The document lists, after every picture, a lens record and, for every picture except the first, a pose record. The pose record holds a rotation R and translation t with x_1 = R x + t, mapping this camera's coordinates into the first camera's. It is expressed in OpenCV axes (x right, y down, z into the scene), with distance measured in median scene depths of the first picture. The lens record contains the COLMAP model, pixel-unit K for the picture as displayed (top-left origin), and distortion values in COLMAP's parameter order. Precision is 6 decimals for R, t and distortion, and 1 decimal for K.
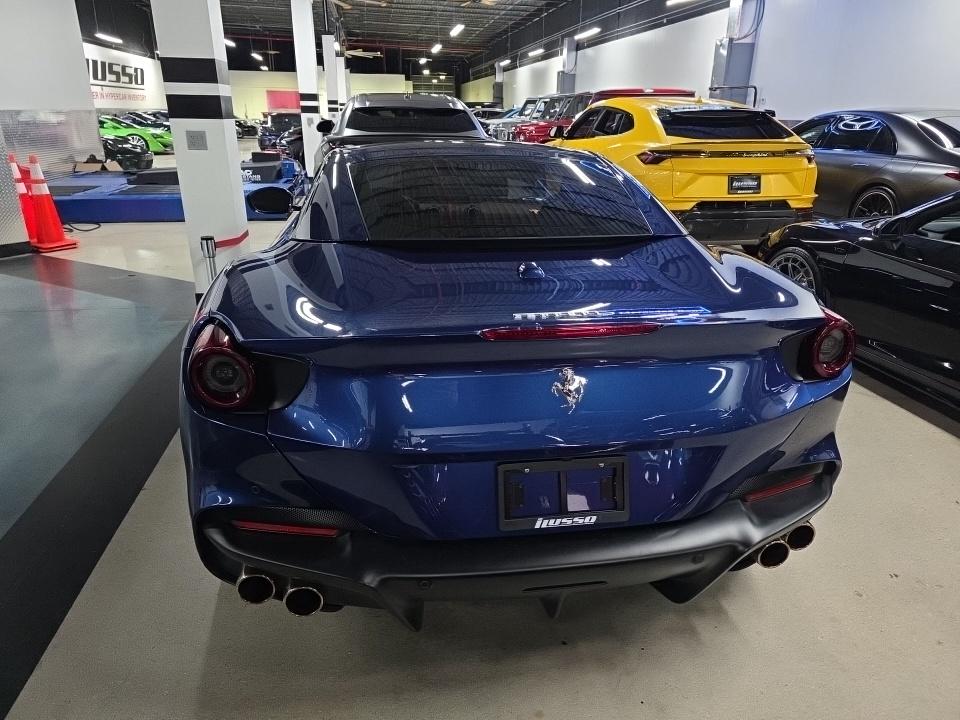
lens RADIAL K [[653.3, 0, 482.2], [0, 653.3, 360.7], [0, 0, 1]] dist [0.041130, -0.031748]
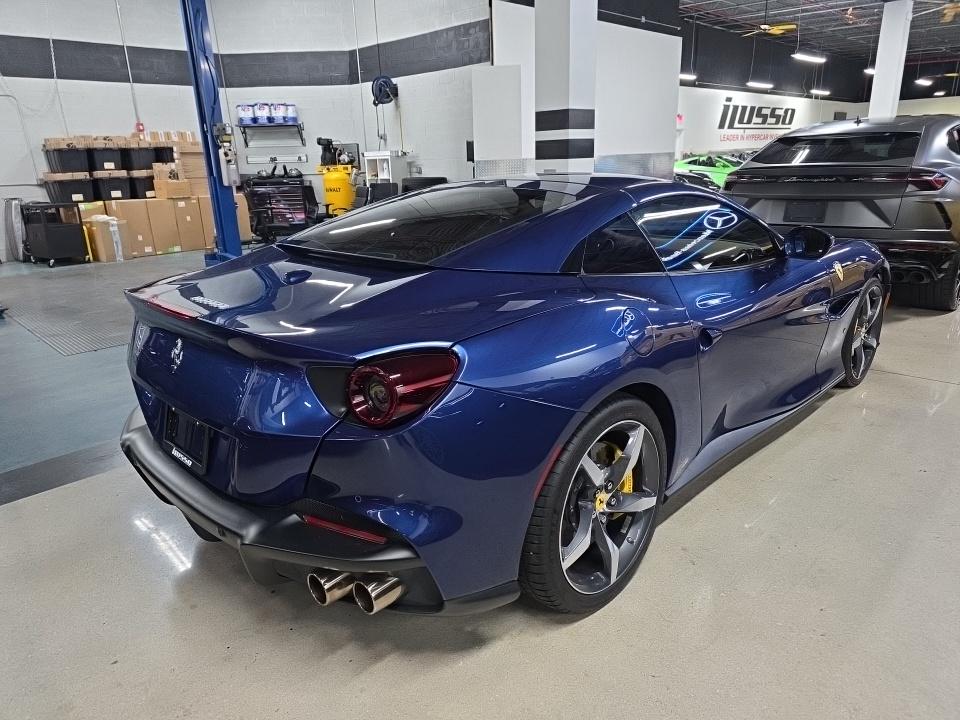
lens RADIAL K [[653.3, 0, 481.3], [0, 653.3, 358.3], [0, 0, 1]] dist [0.041130, -0.031748]
pose [[0.582087, 0.205484, -0.786735, 0.106728], [-0.247427, 0.966421, 0.069350, -0.013469], [0.774567, 0.154291, 0.613384, 0.044999]]
